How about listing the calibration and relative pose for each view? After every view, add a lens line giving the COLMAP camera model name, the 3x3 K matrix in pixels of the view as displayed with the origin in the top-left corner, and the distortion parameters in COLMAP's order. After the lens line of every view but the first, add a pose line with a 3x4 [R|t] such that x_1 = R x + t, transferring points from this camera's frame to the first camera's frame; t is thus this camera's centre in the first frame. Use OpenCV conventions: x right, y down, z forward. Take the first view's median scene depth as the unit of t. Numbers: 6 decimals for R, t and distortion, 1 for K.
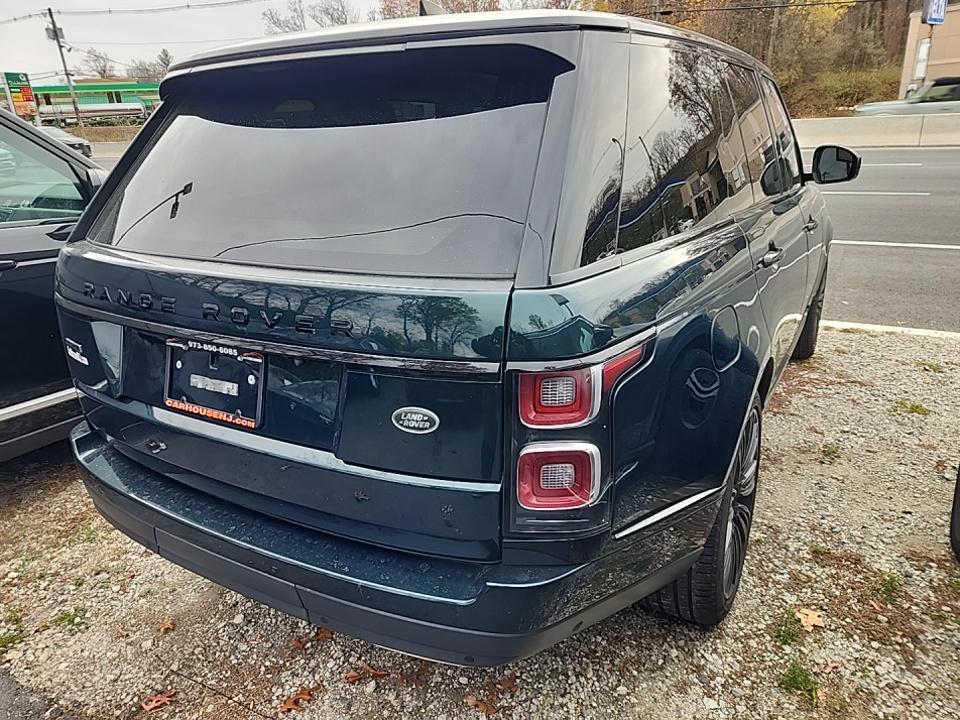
lens RADIAL K [[652.6, 0, 470.2], [0, 652.6, 366.1], [0, 0, 1]] dist [0.057134, -0.024033]
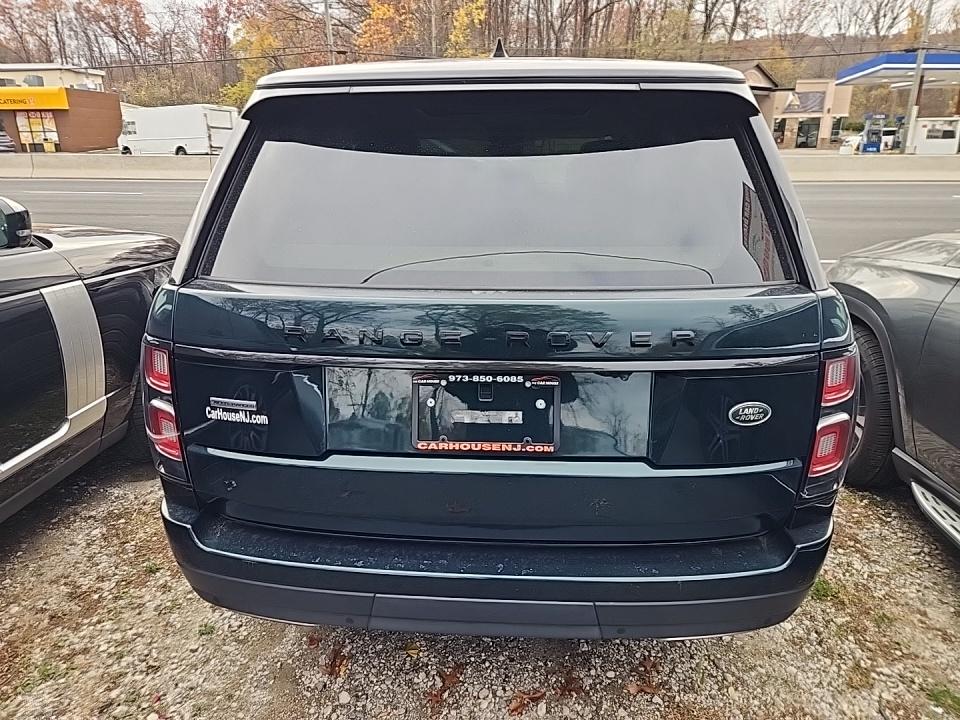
lens RADIAL K [[652.6, 0, 480.2], [0, 652.6, 351.2], [0, 0, 1]] dist [0.057134, -0.024033]
pose [[0.888073, -0.099385, 0.448831, -0.820041], [0.124121, 0.991928, -0.025948, -0.043183], [-0.442629, 0.078753, 0.893240, 0.149232]]
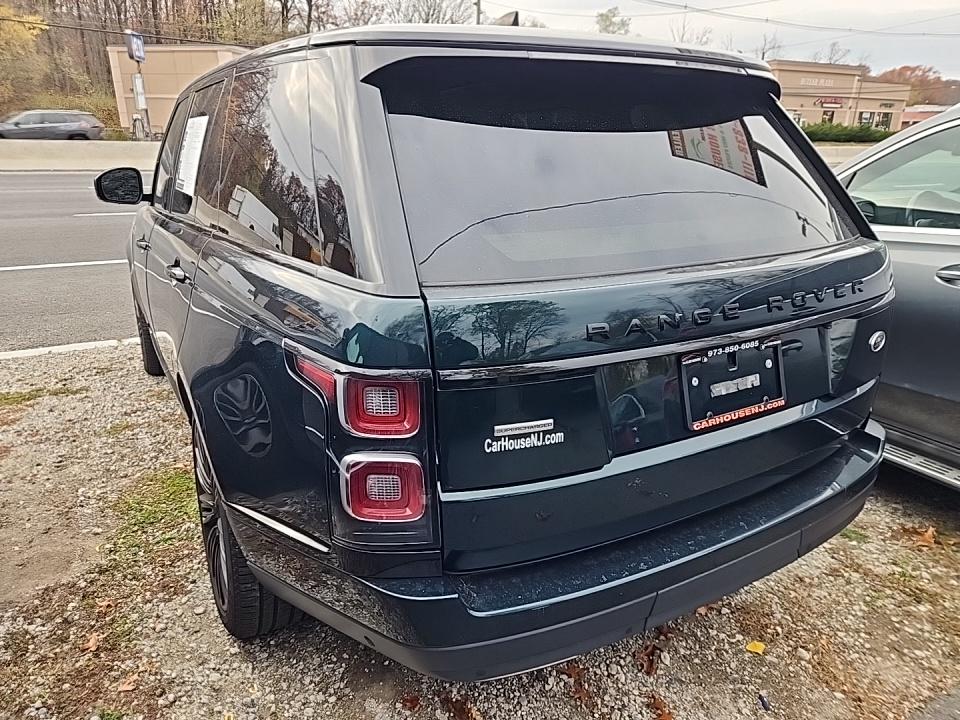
lens RADIAL K [[652.6, 0, 475.9], [0, 652.6, 355.2], [0, 0, 1]] dist [0.057134, -0.024033]
pose [[0.494592, -0.231940, 0.837605, -1.406510], [0.270926, 0.956858, 0.104985, -0.224967], [-0.825819, 0.175004, 0.536093, 0.789836]]
